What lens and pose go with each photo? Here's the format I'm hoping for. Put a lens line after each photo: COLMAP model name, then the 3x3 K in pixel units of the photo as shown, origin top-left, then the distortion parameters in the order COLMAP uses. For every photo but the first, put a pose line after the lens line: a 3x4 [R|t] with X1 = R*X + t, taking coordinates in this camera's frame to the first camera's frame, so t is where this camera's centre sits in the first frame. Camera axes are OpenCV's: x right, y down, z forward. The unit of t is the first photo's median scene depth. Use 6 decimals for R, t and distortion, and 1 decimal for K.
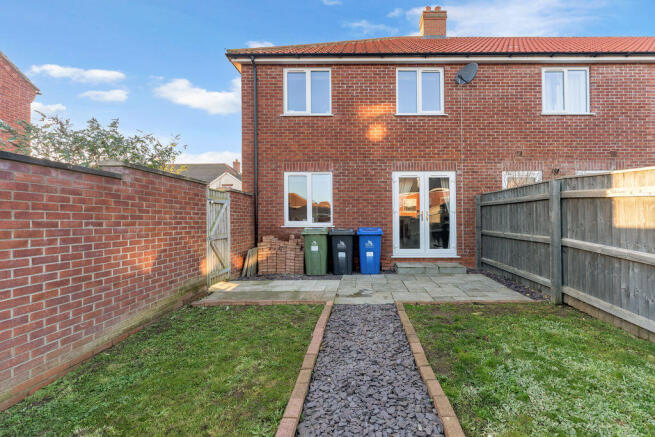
lens RADIAL K [[295.0, 0, 366.6], [0, 295.0, 220.1], [0, 0, 1]] dist [0.000523, 0.000045]
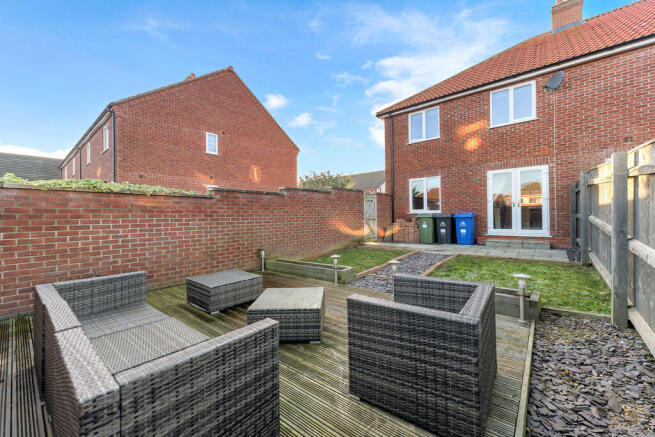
lens RADIAL K [[264.6, 0, 326.4], [0, 264.6, 216.1], [0, 0, 1]] dist [0.000086, -0.000077]
pose [[0.757012, -0.006977, -0.653364, 0.333943], [0.012004, 0.999923, 0.003232, 0.029077], [0.653291, -0.010290, 0.757037, -0.404099]]
